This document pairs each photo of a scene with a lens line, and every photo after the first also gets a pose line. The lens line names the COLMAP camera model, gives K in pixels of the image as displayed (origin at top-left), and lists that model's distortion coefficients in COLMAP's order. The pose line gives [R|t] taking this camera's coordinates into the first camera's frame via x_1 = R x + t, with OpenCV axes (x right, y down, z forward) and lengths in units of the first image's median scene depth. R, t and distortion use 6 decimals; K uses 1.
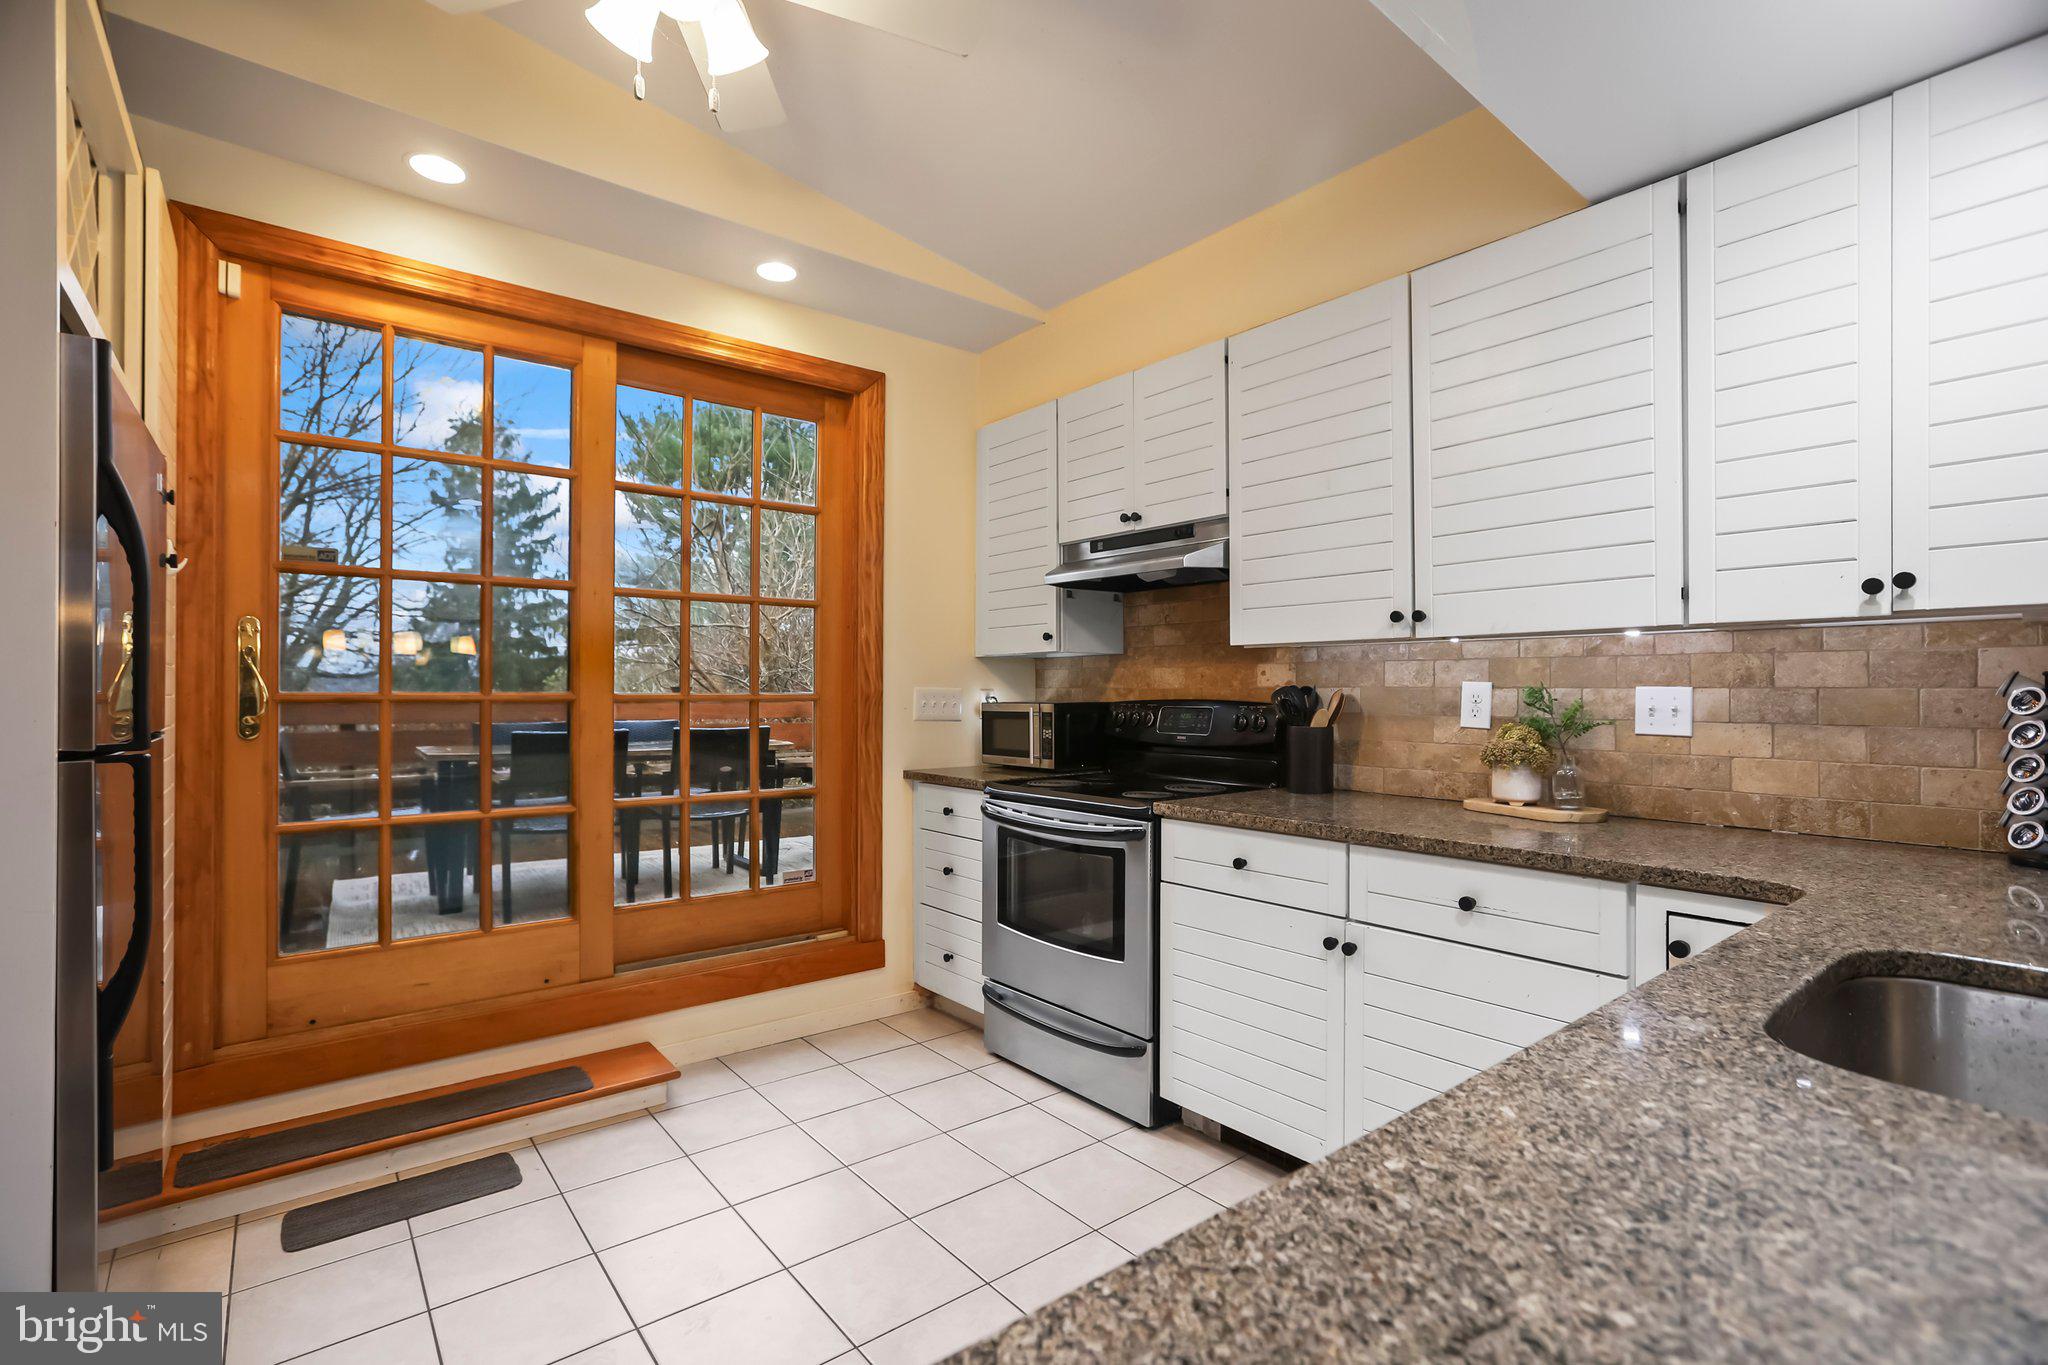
lens RADIAL K [[935.8, 0, 1019.9], [0, 935.8, 692.2], [0, 0, 1]] dist [-0.045490, 0.029332]
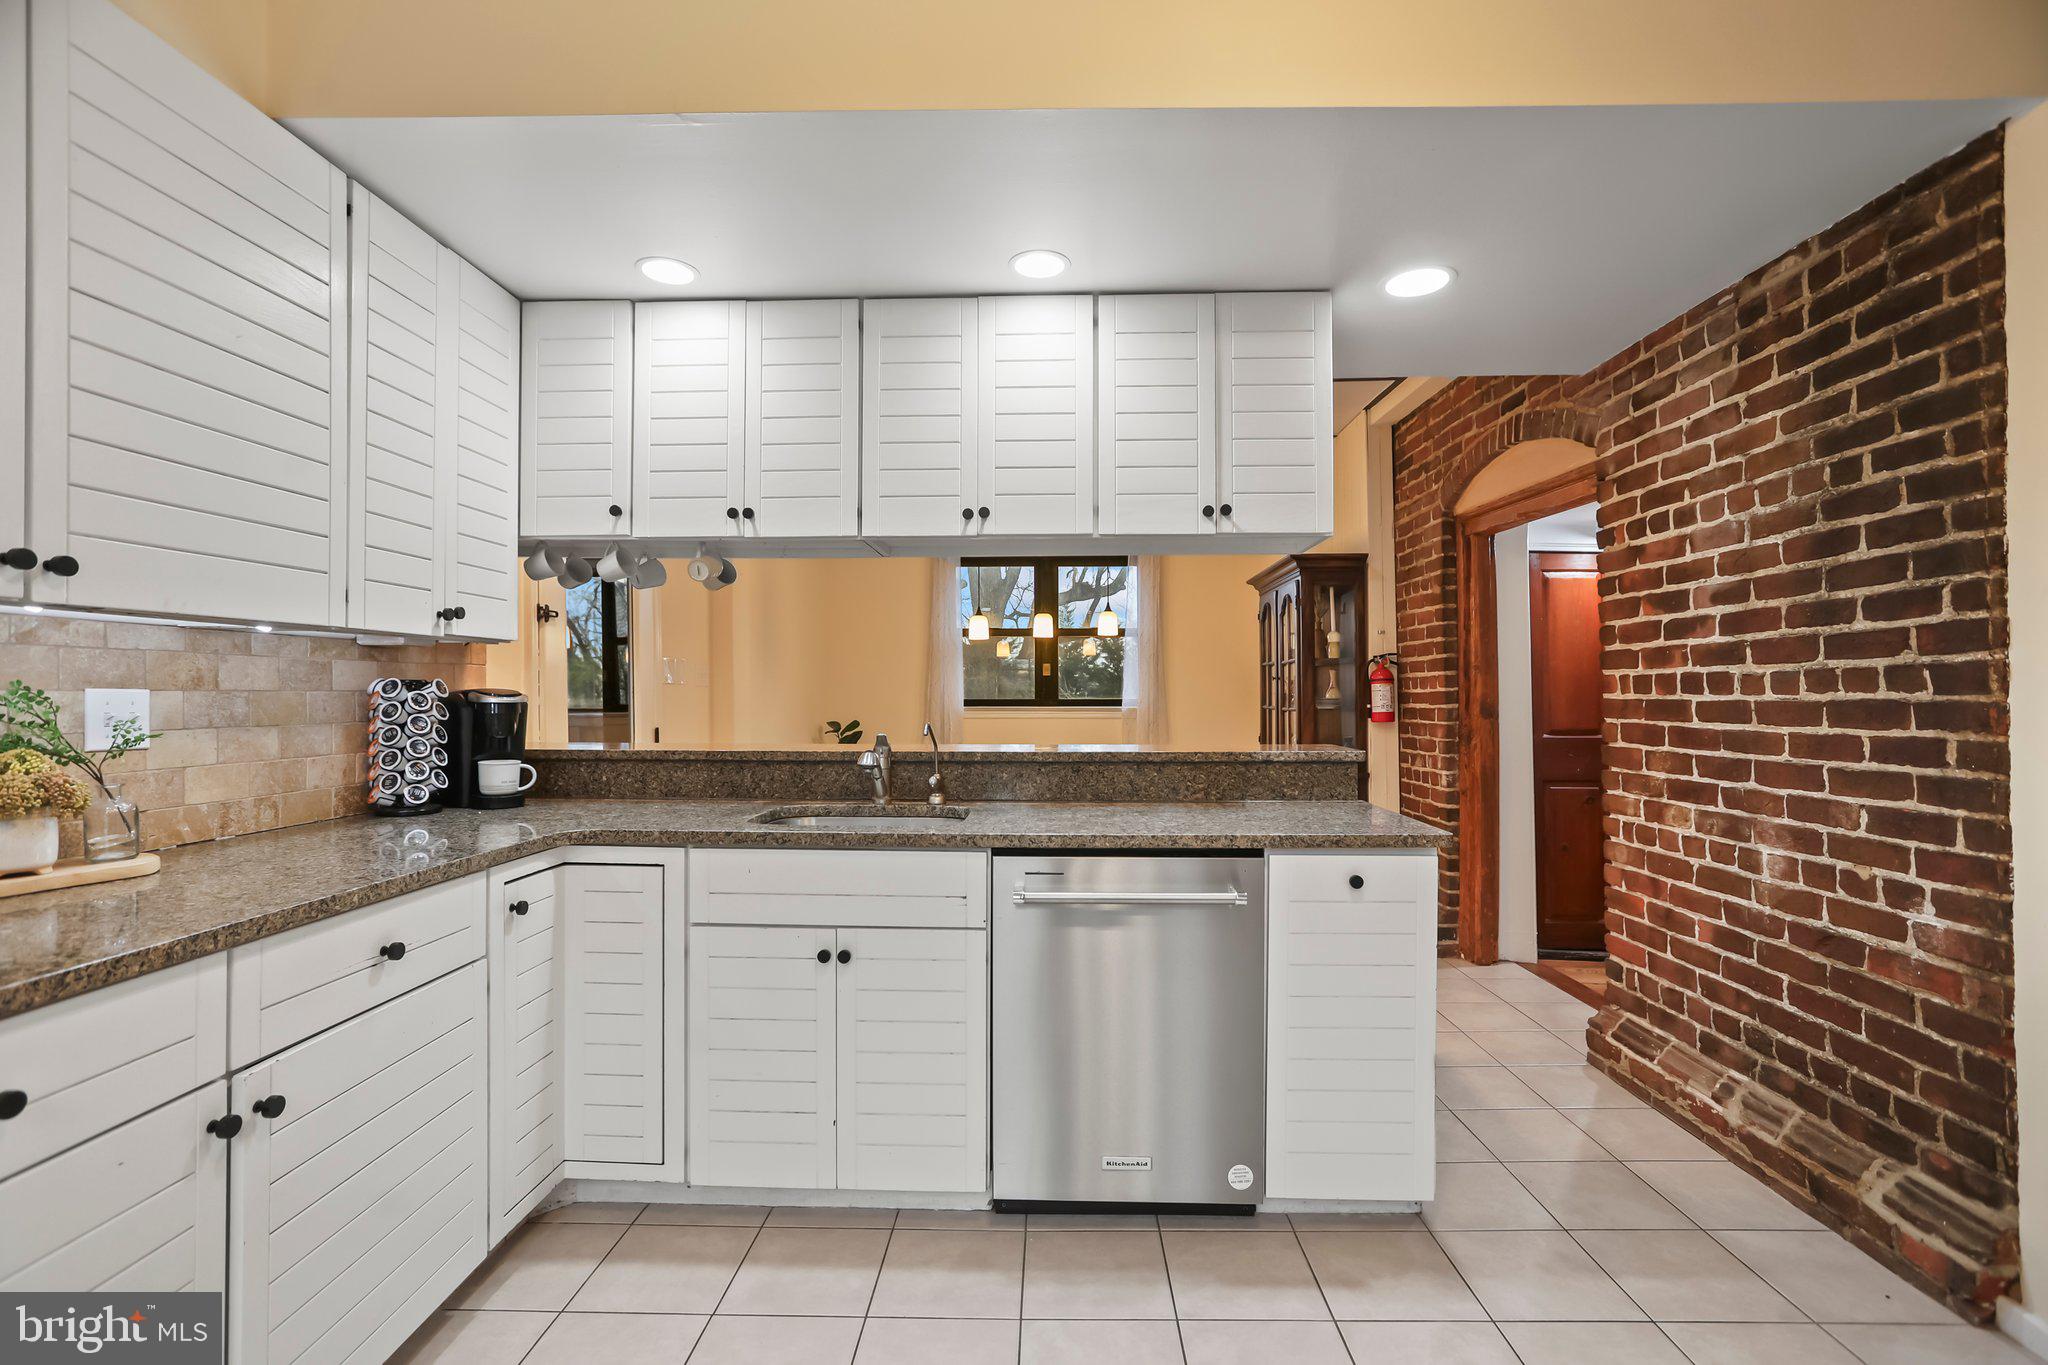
lens RADIAL K [[935.8, 0, 1019.9], [0, 935.8, 692.2], [0, 0, 1]] dist [-0.045490, 0.029332]
pose [[-0.759231, 0.000312, 0.650821, -0.341449], [0.001321, 0.999999, 0.001062, -0.002296], [-0.650820, 0.001666, -0.759230, 0.901721]]
